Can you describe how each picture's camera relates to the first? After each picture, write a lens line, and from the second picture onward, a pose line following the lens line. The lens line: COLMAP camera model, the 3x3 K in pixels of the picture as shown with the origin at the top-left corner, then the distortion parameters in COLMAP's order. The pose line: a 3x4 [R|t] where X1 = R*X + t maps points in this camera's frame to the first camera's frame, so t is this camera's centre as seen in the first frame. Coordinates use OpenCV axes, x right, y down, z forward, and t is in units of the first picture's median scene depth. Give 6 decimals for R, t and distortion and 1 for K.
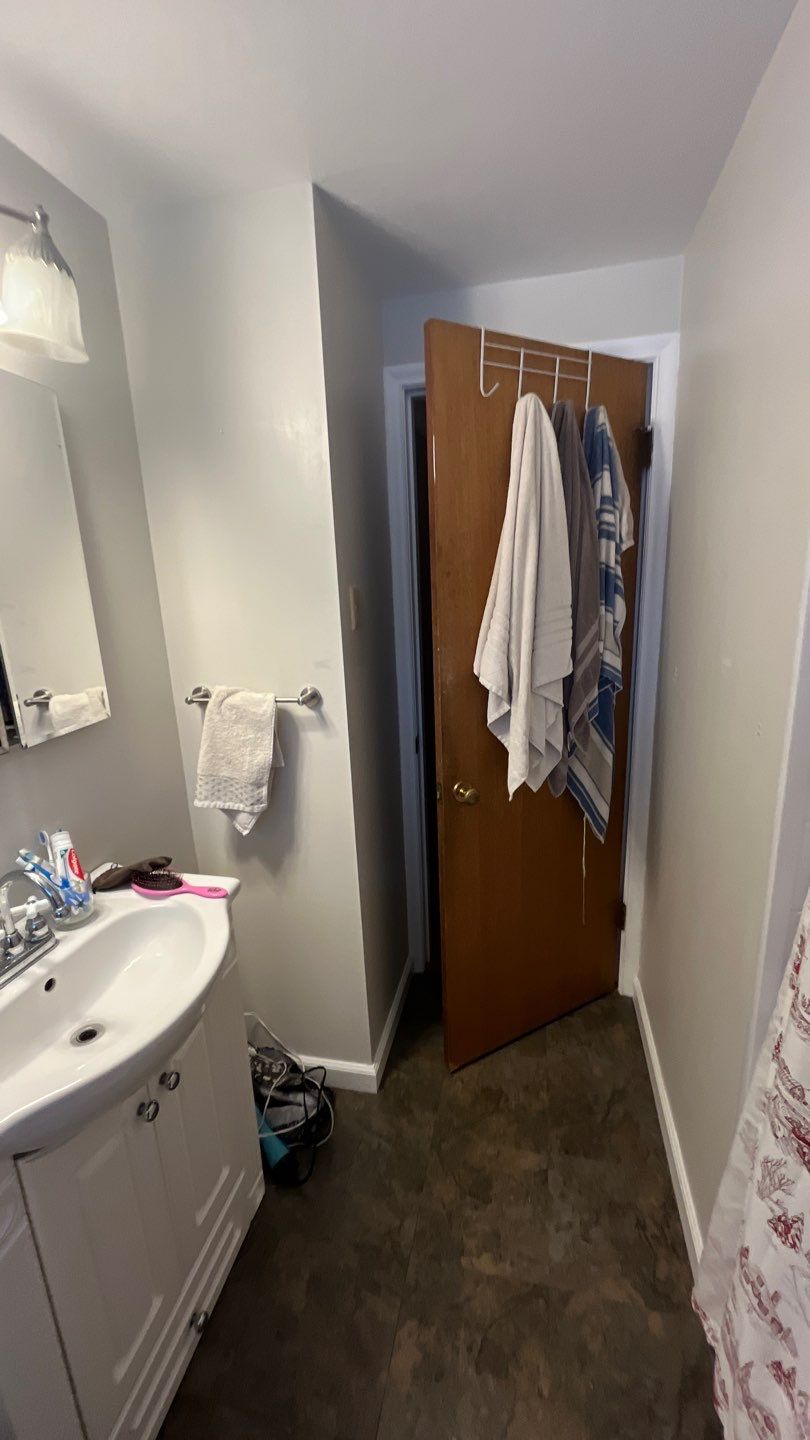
lens RADIAL K [[571.8, 0, 407.5], [0, 571.8, 720.9], [0, 0, 1]] dist [-0.004119, 0.000688]
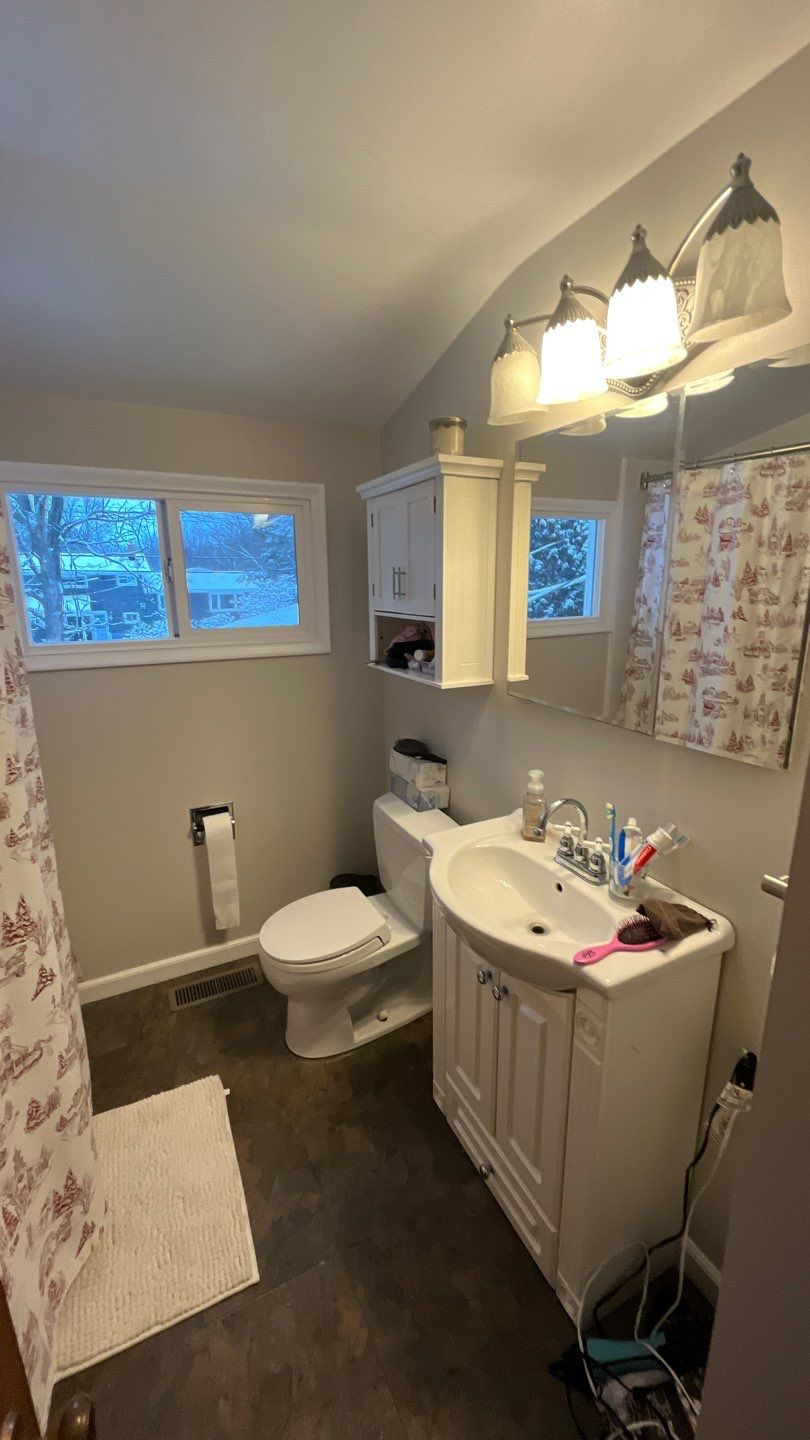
lens RADIAL K [[571.8, 0, 406.0], [0, 571.8, 713.8], [0, 0, 1]] dist [-0.004119, 0.000688]
pose [[-0.770738, 0.196066, -0.606235, 0.303170], [-0.109431, 0.896603, 0.429101, -0.344492], [0.627684, 0.397065, -0.669590, 1.164607]]
